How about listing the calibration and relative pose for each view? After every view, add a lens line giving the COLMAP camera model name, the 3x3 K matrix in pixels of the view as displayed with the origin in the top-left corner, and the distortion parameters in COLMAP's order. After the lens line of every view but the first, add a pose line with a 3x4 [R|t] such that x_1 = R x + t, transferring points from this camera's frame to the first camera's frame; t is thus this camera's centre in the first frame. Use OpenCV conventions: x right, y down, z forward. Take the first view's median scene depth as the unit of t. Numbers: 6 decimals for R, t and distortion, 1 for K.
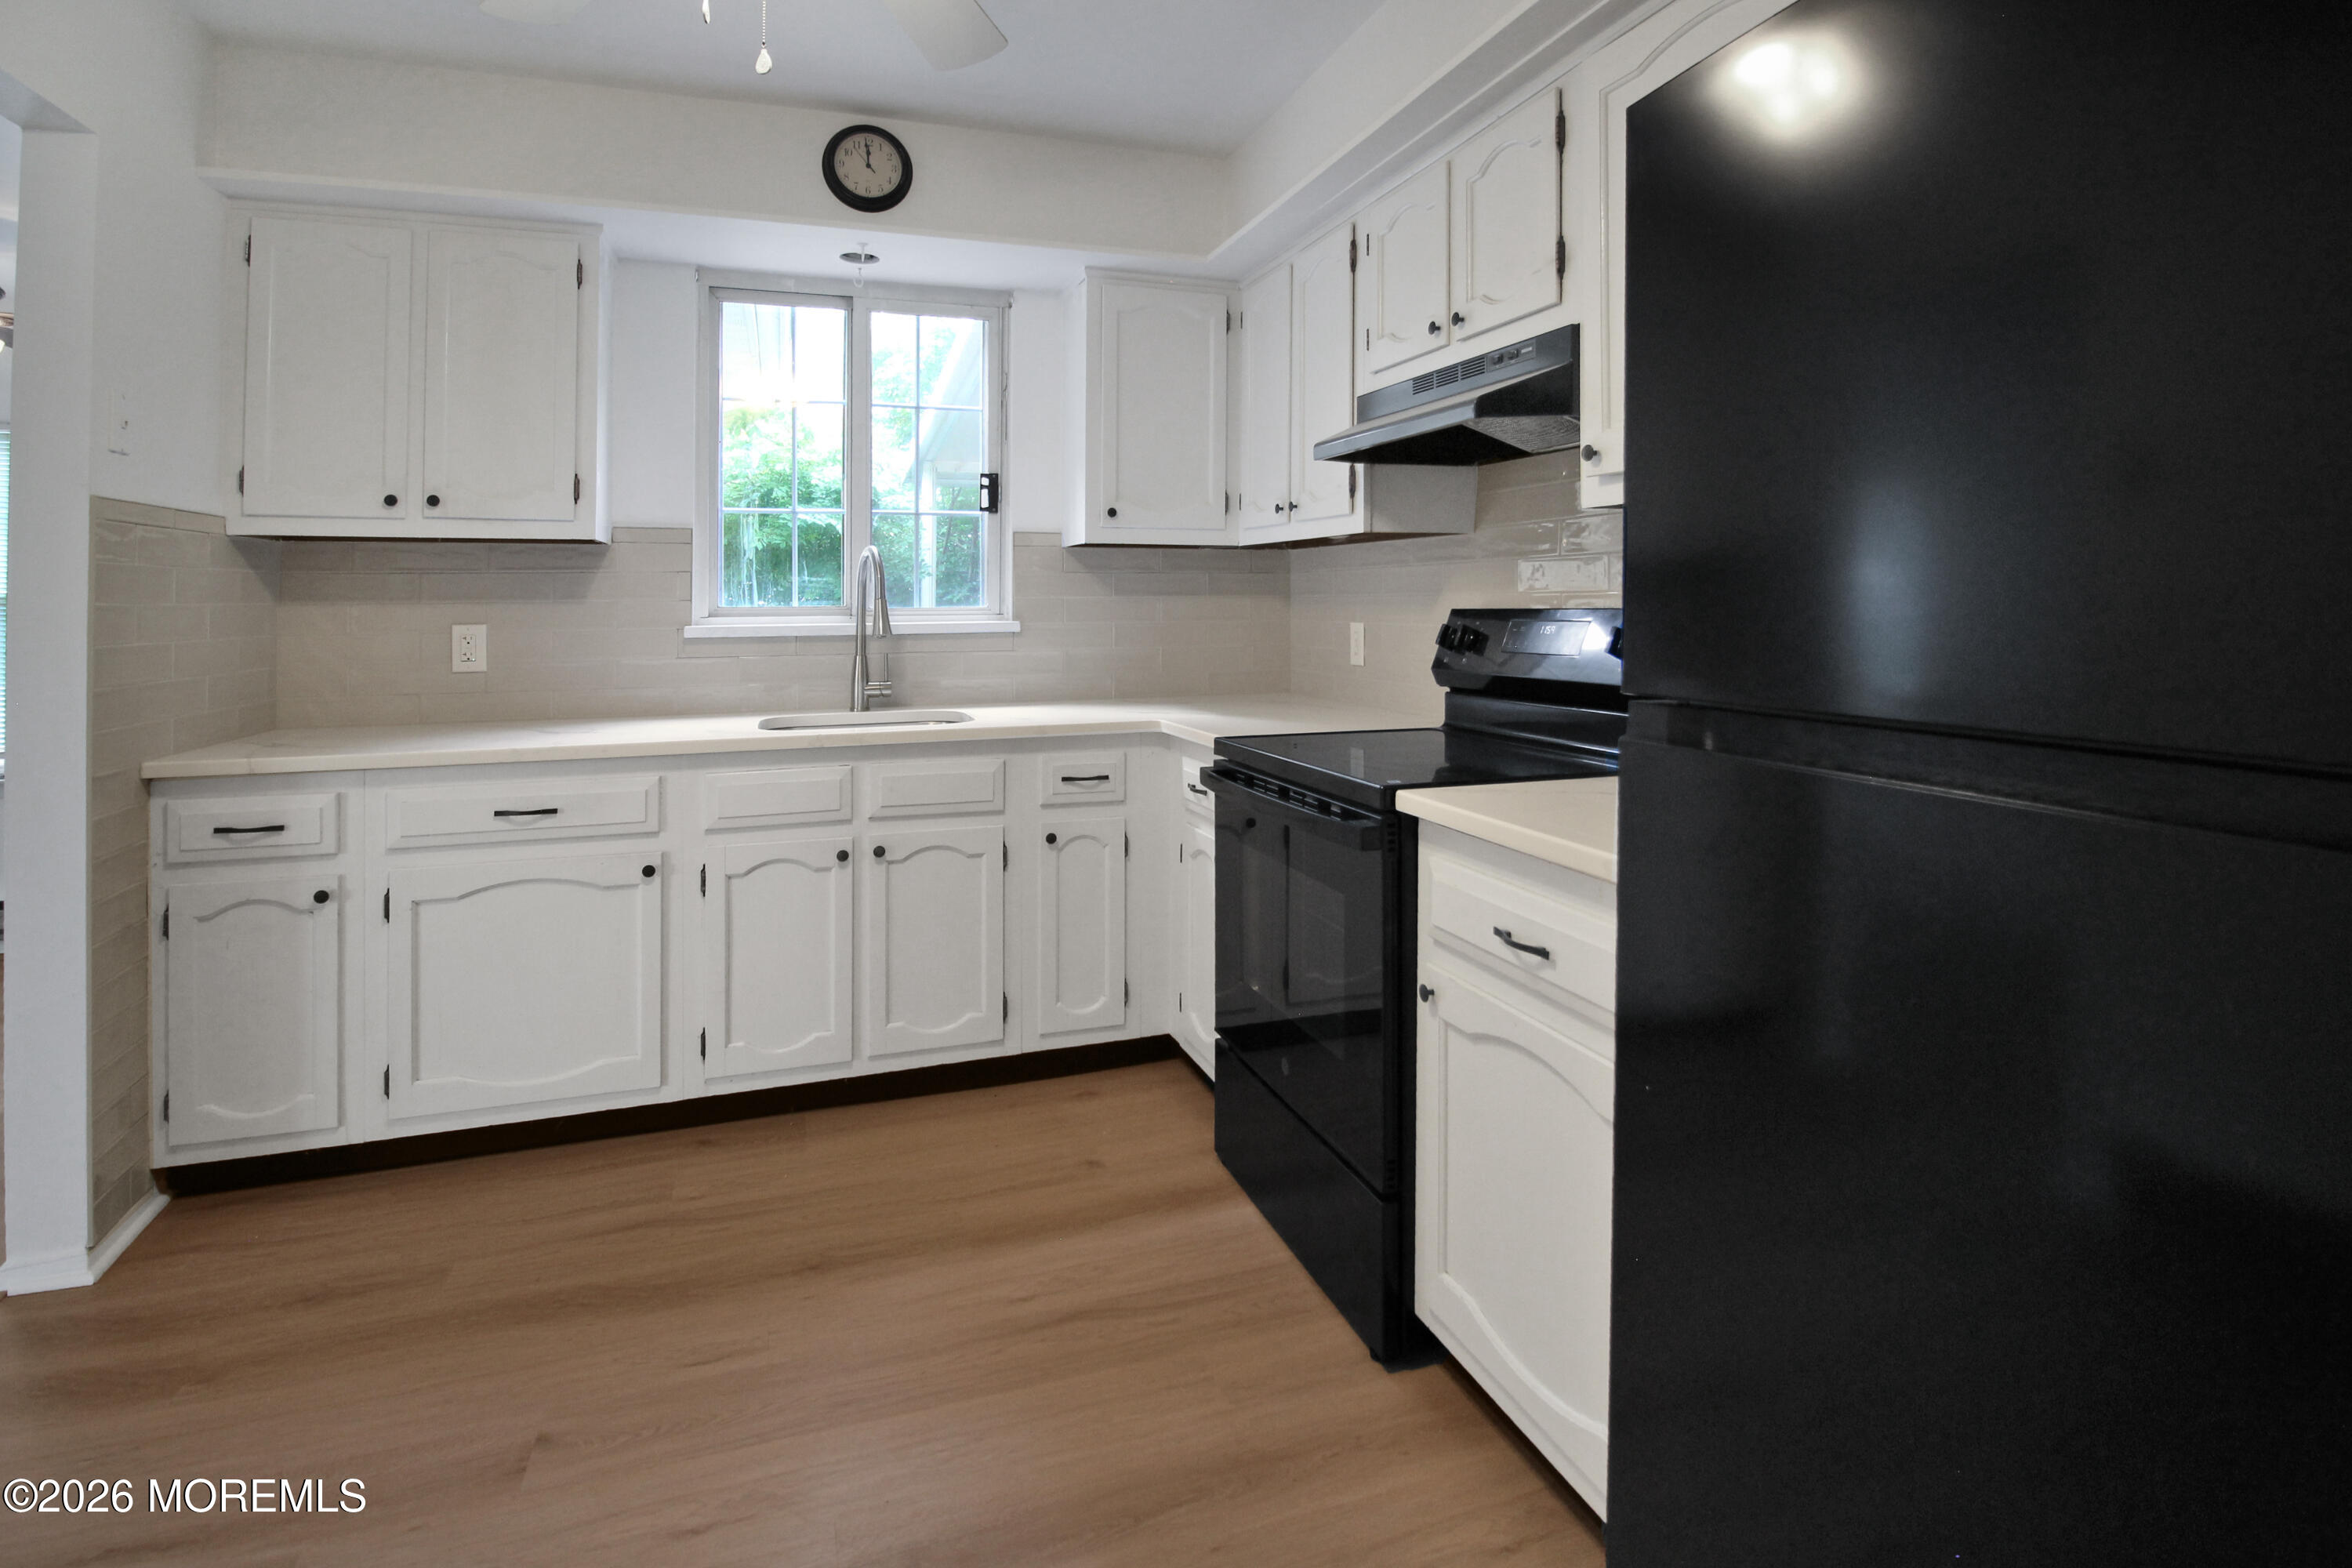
lens RADIAL K [[1162.5, 0, 1171.7], [0, 1162.5, 575.7], [0, 0, 1]] dist [-0.002938, -0.008044]
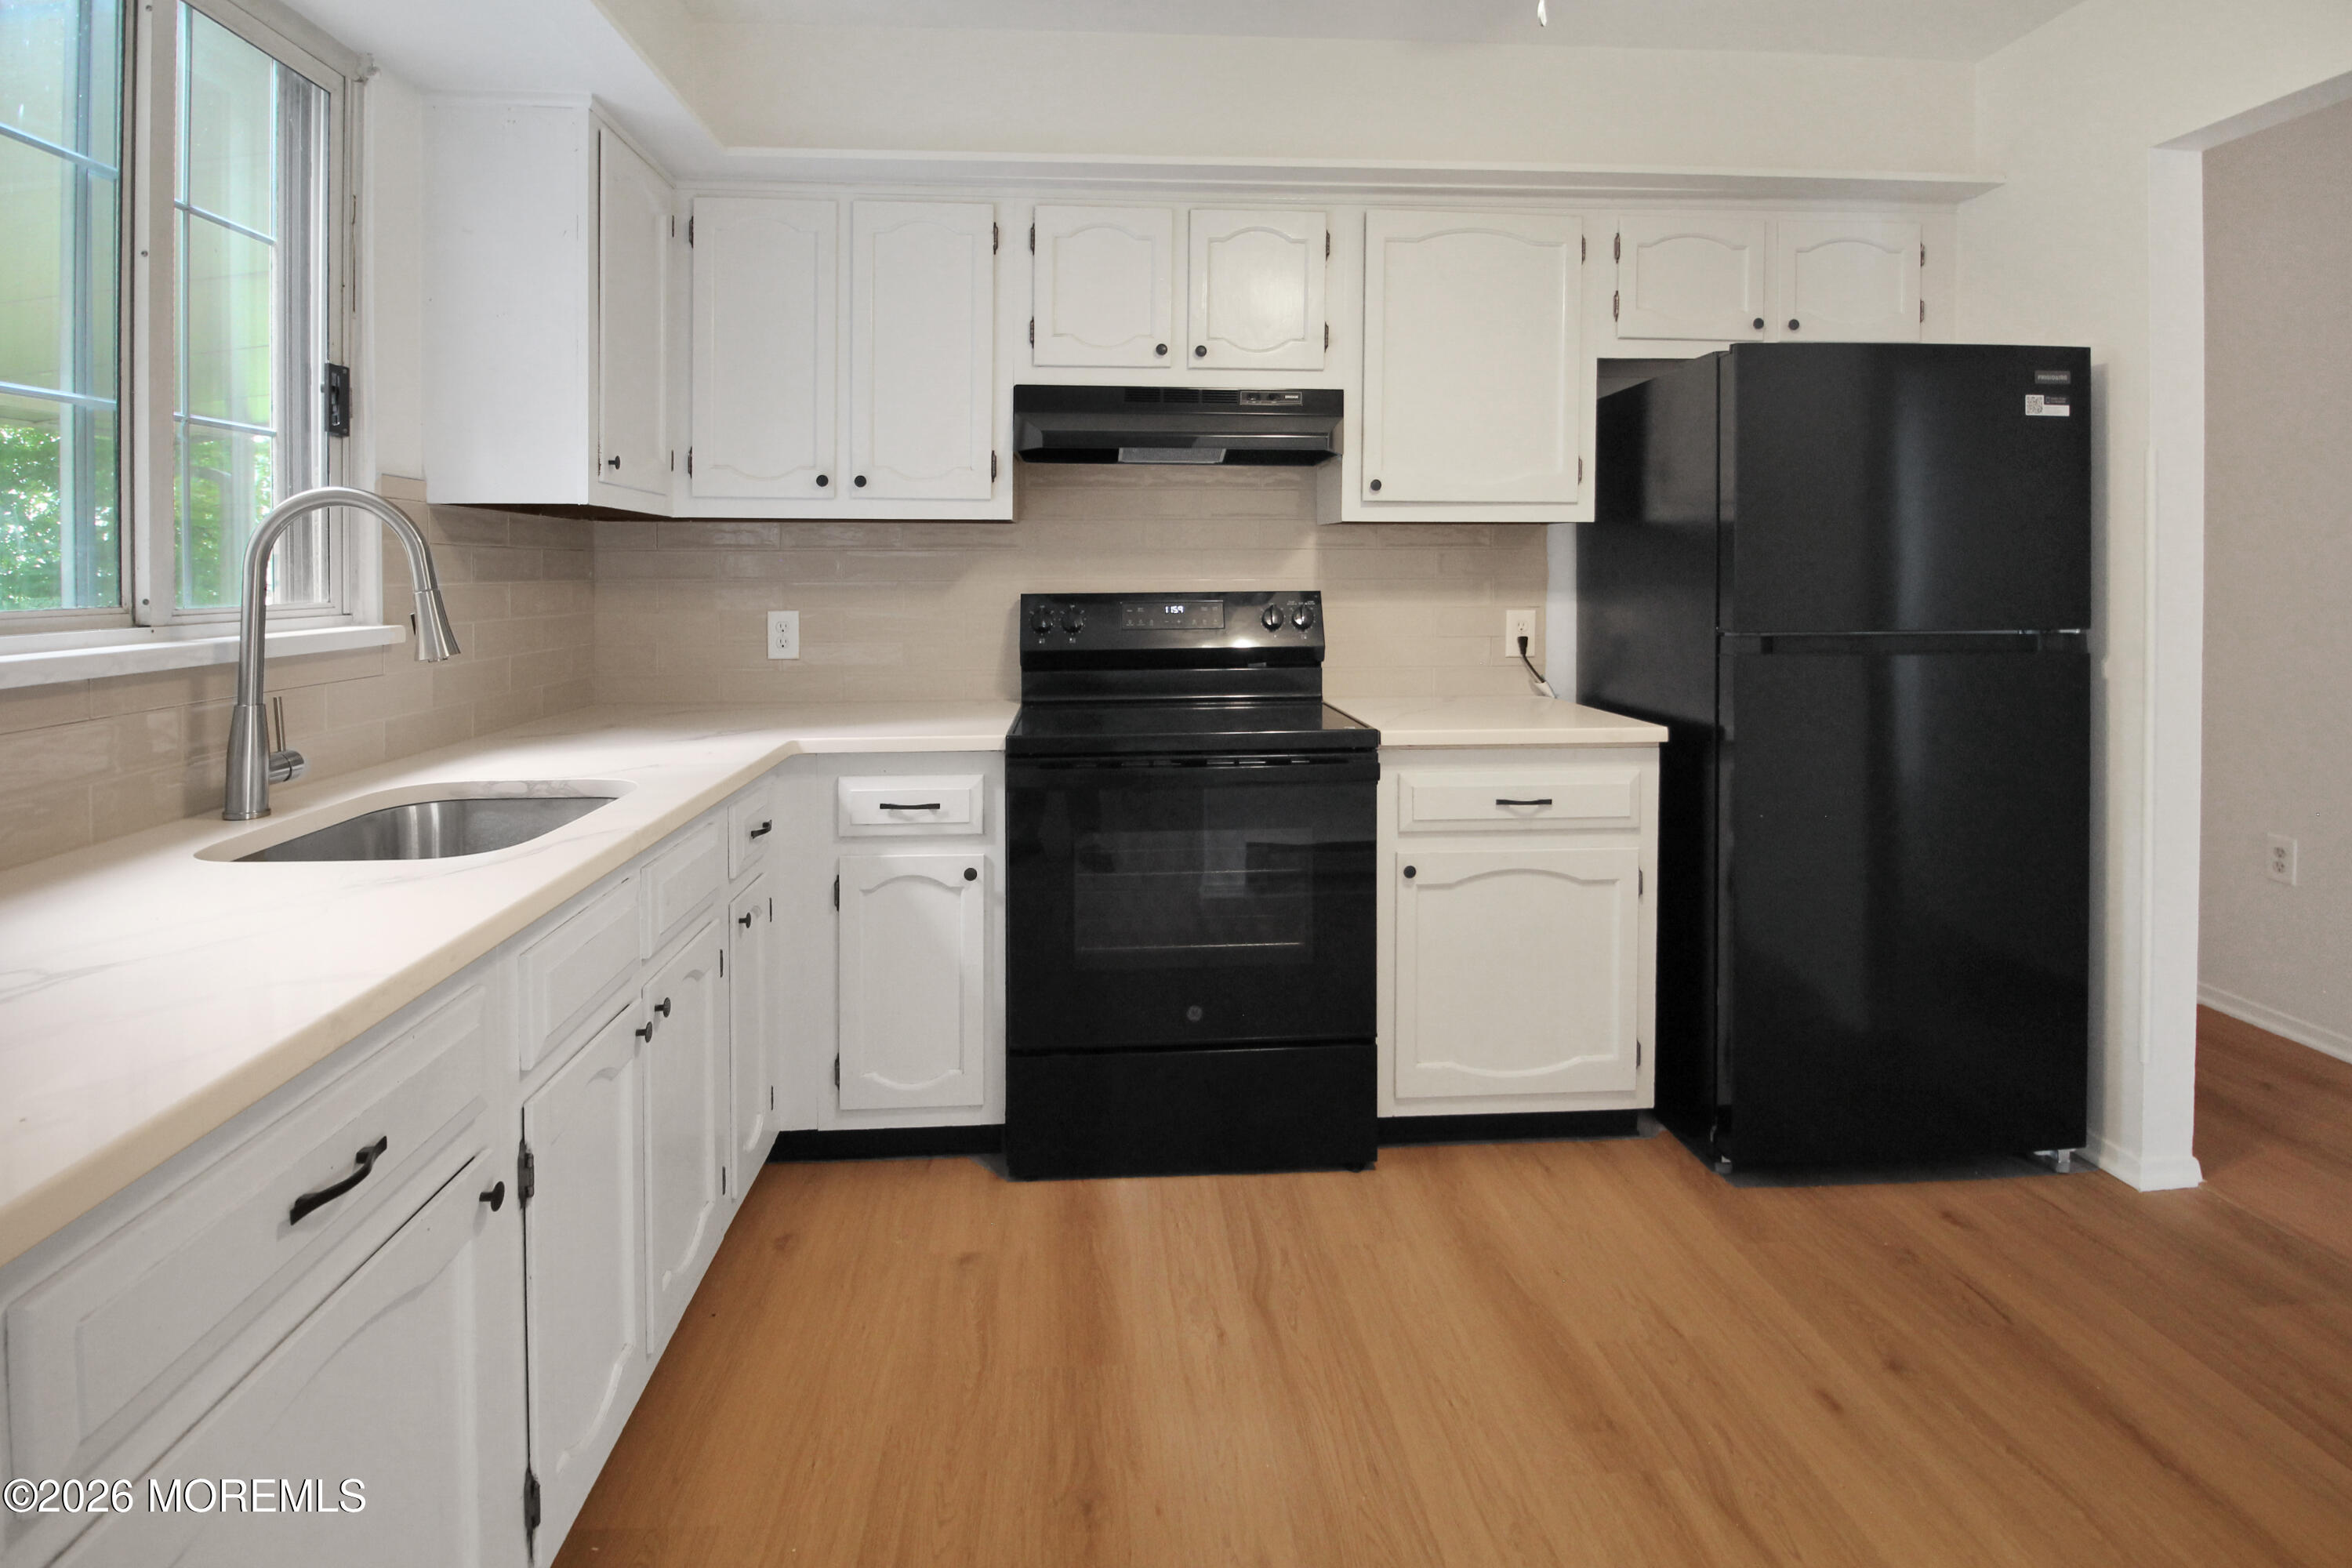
lens RADIAL K [[1162.5, 0, 1151.5], [0, 1162.5, 597.2], [0, 0, 1]] dist [-0.002938, -0.008044]
pose [[0.265679, -0.013483, 0.963967, -0.743560], [-0.016264, 0.999697, 0.018465, 0.009576], [-0.963924, -0.020584, 0.265379, 0.587273]]
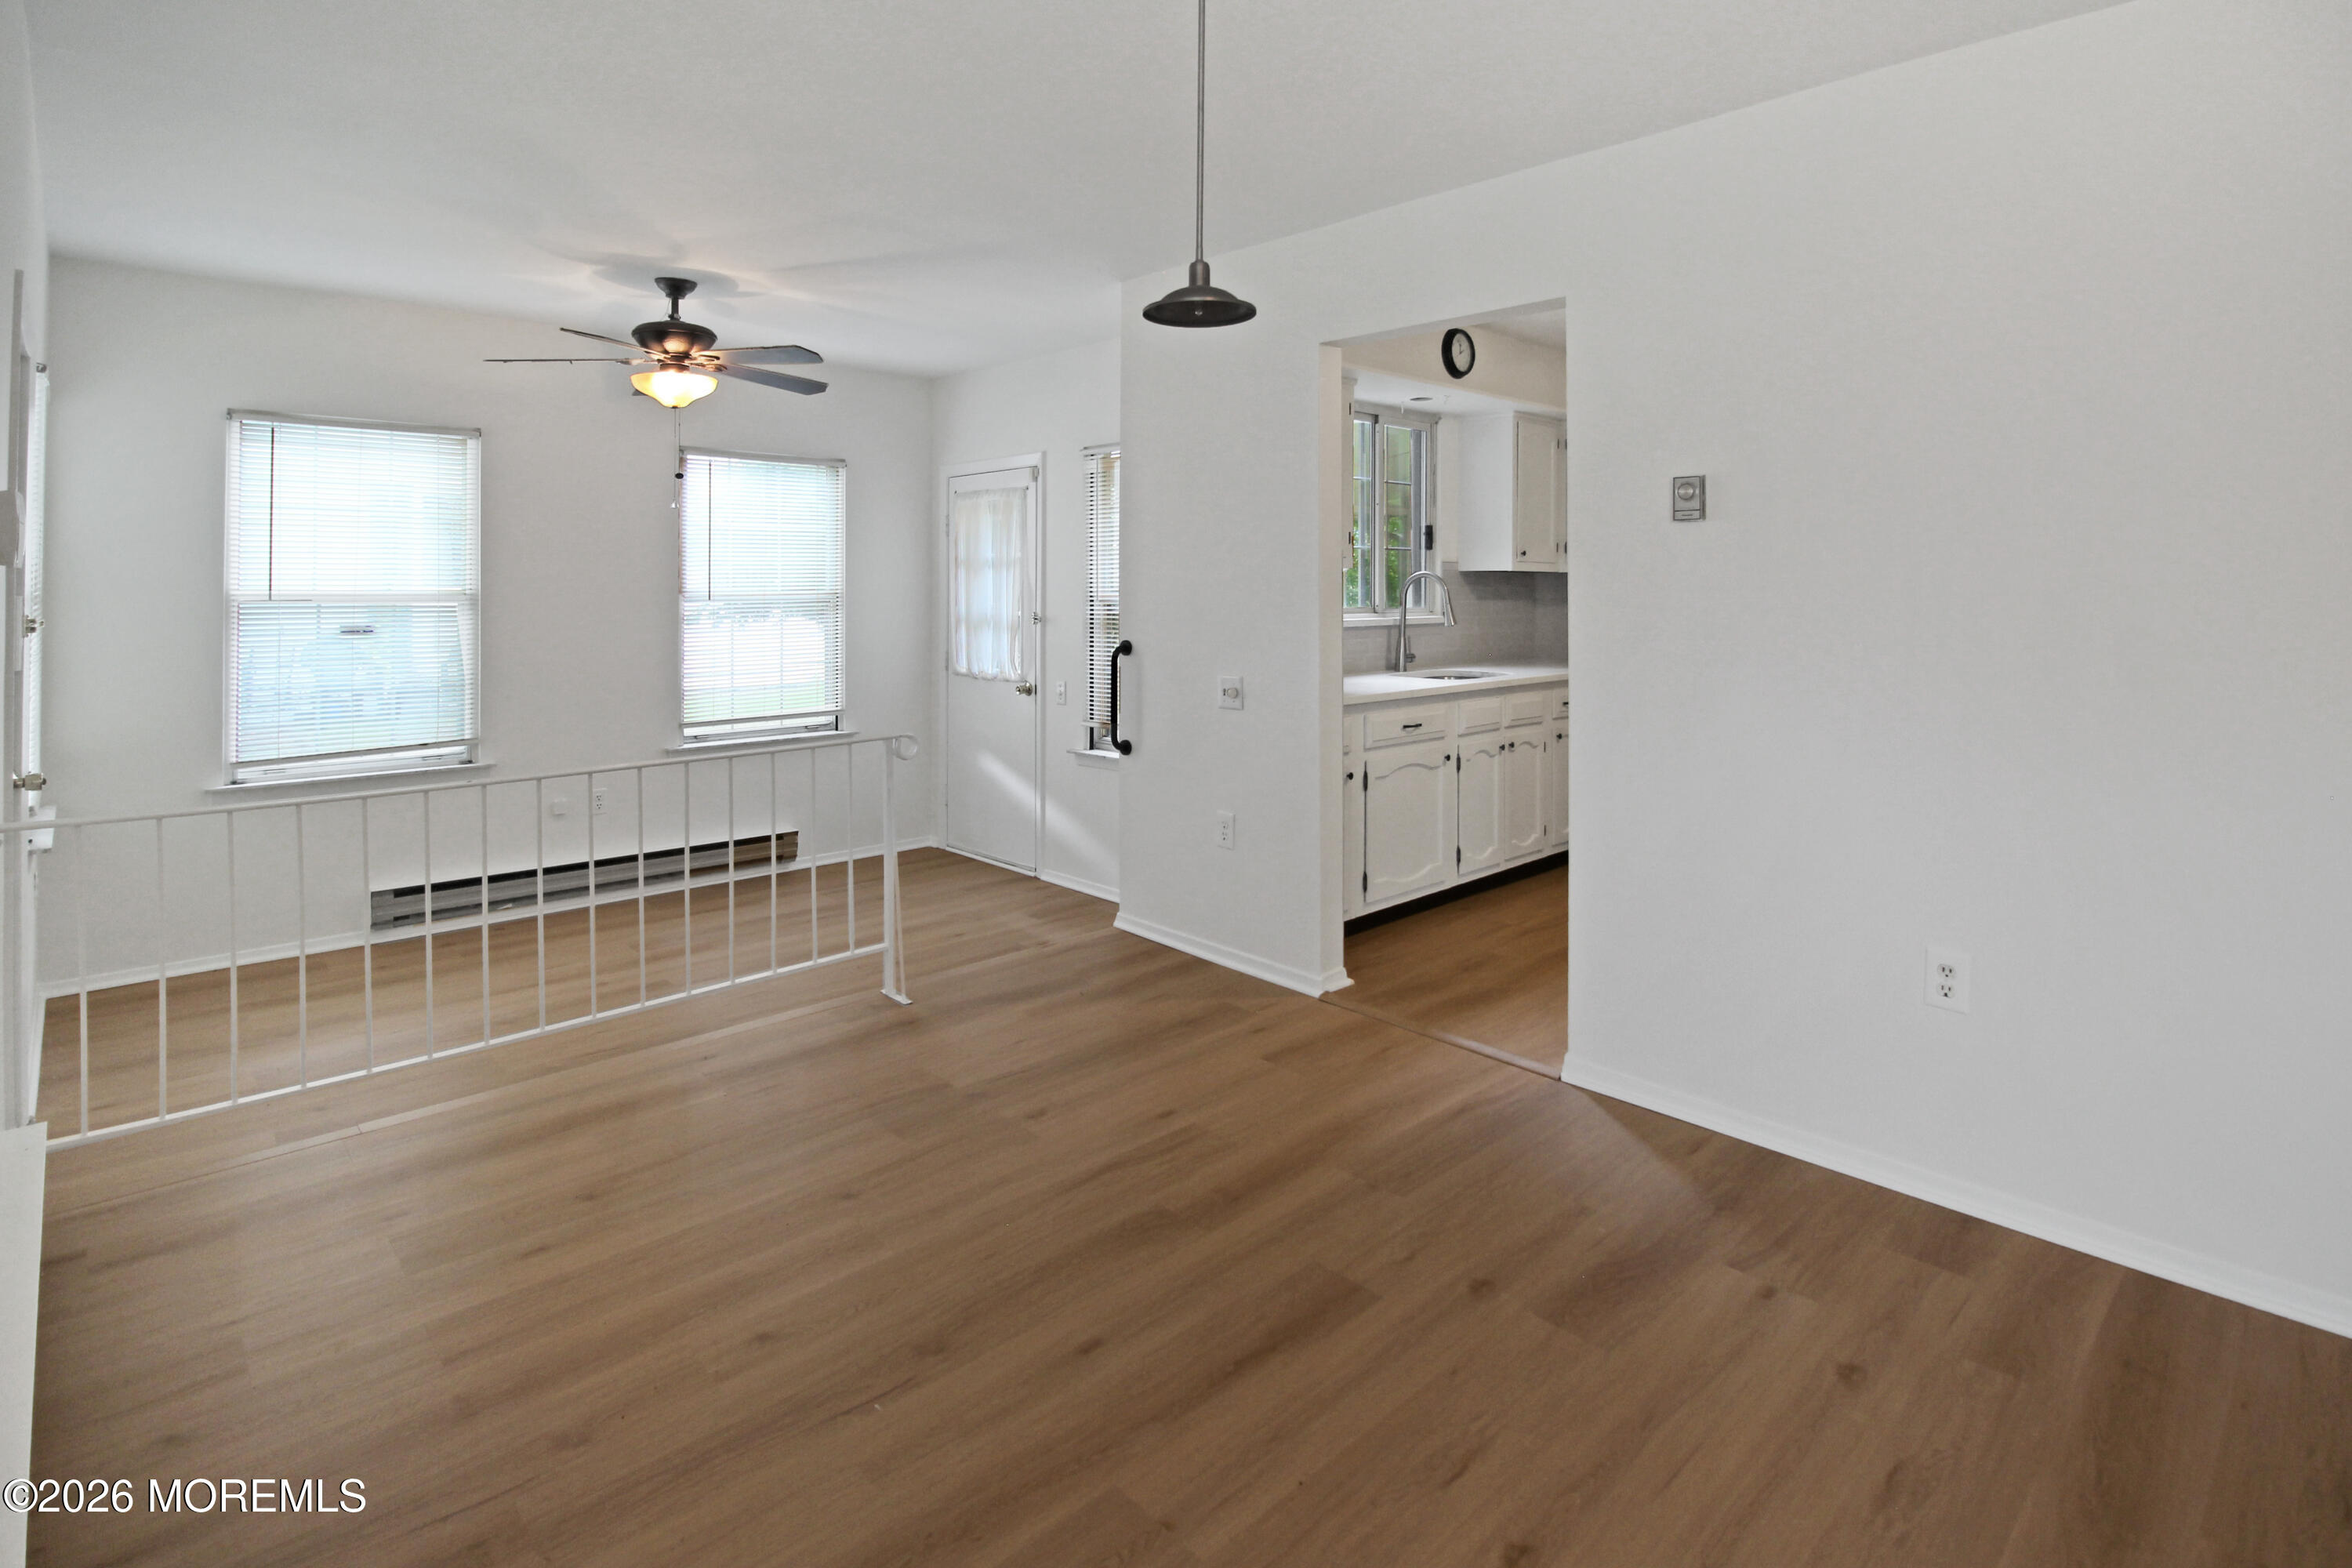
lens RADIAL K [[1162.5, 0, 1161.6], [0, 1162.5, 576.3], [0, 0, 1]] dist [-0.002938, -0.008044]
pose [[0.909731, 0.010492, 0.415066, -1.464414], [-0.013029, 0.999910, 0.003282, -0.022326], [-0.414994, -0.008394, 0.909785, -0.404918]]
